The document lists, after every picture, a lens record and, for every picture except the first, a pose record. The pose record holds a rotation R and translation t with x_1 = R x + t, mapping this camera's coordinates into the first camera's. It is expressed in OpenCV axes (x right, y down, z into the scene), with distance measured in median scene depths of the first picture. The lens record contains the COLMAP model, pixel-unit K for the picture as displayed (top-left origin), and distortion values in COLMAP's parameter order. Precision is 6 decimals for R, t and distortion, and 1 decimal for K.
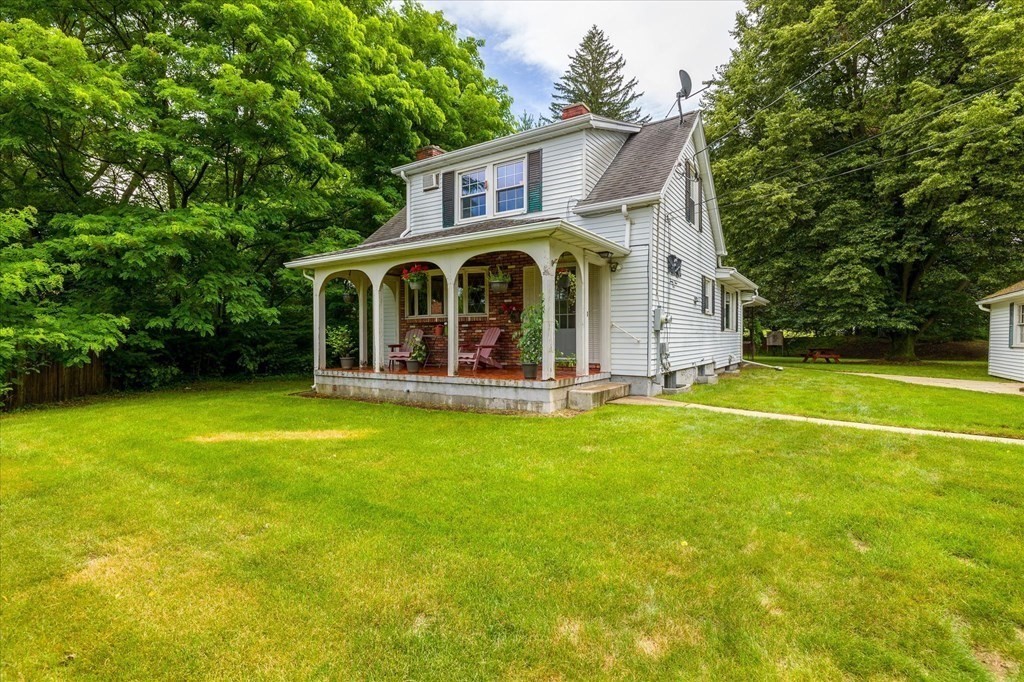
lens RADIAL K [[482.9, 0, 511.7], [0, 482.9, 337.5], [0, 0, 1]] dist [-0.004182, 0.000509]
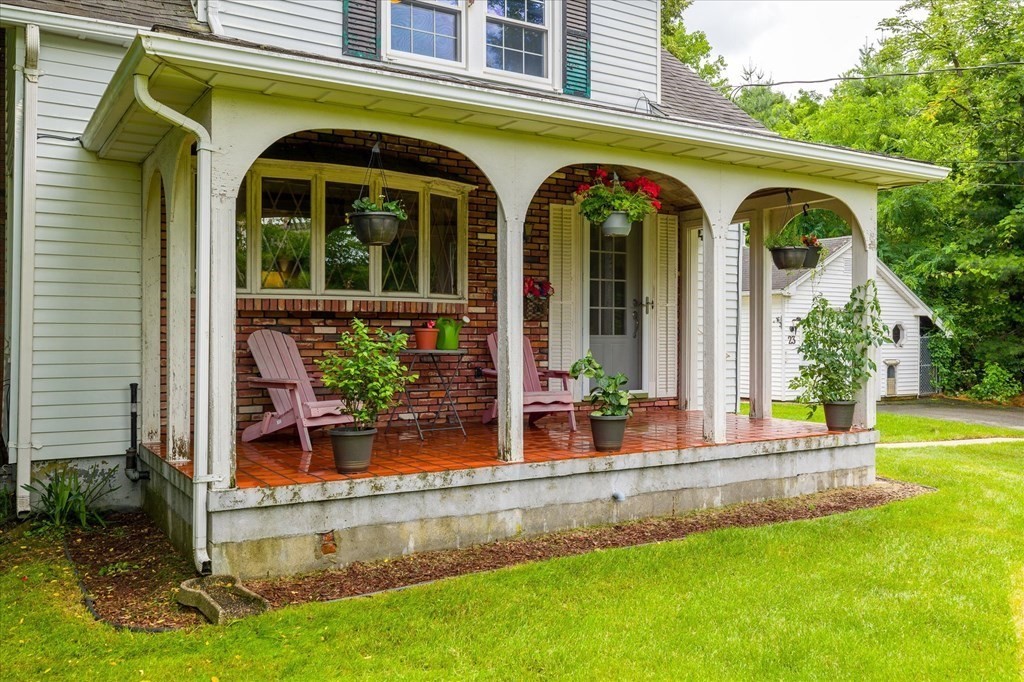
lens RADIAL K [[844.3, 0, 504.1], [0, 844.3, 339.3], [0, 0, 1]] dist [0.014744, 0.004314]
pose [[0.437997, 0.000582, 0.898976, -0.728101], [-0.002135, 0.999998, 0.000393, -0.012989], [-0.898974, -0.002092, 0.437997, 0.663434]]
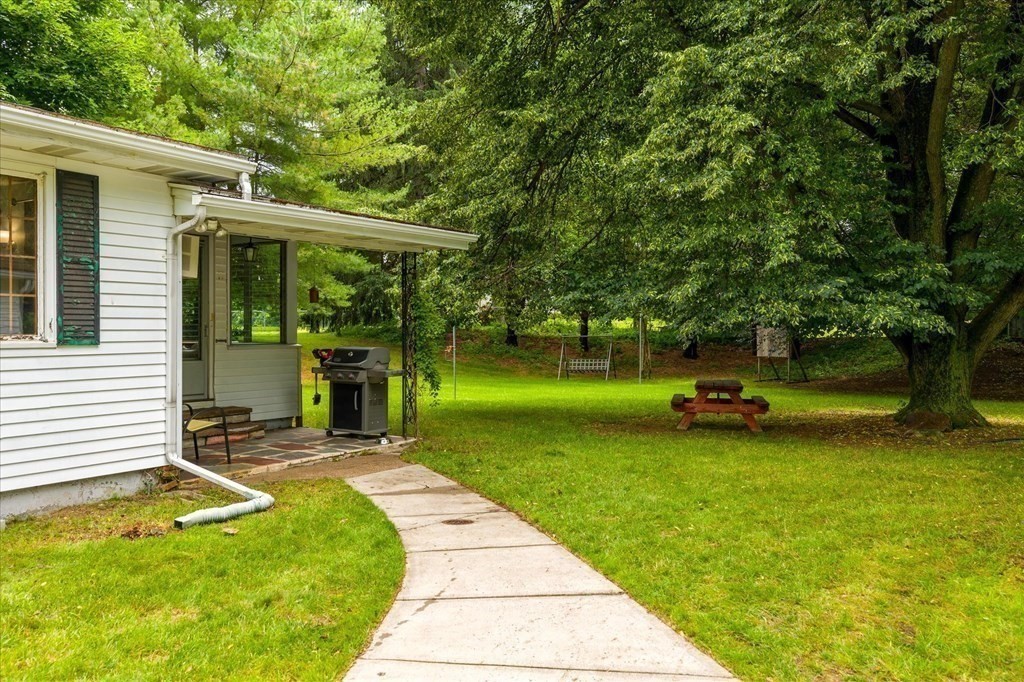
lens RADIAL K [[844.3, 0, 513.8], [0, 844.3, 339.1], [0, 0, 1]] dist [0.014744, 0.004314]
pose [[0.998888, 0.001974, 0.047109, 1.047965], [-0.002522, 0.999930, 0.011569, -0.031523], [-0.047083, -0.011674, 0.998823, 0.927743]]
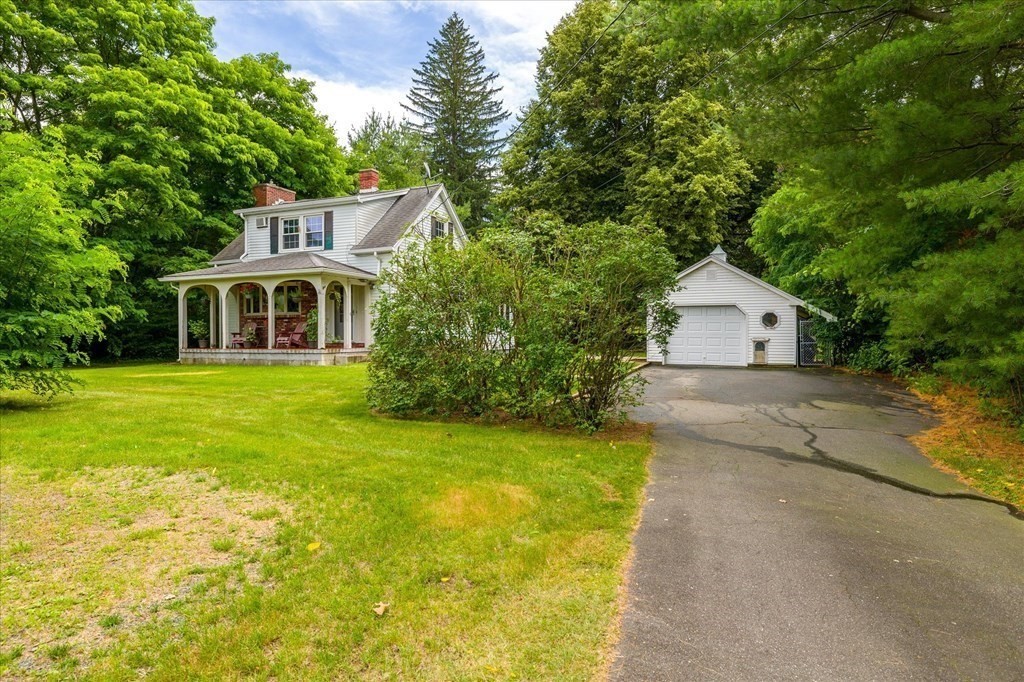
lens RADIAL K [[605.4, 0, 512.5], [0, 605.4, 337.2], [0, 0, 1]] dist [-0.003750, 0.001450]
pose [[0.982078, -0.000514, 0.188474, 0.258275], [0.000034, 0.999997, 0.002551, 0.025054], [-0.188475, -0.002499, 0.982075, -1.051766]]
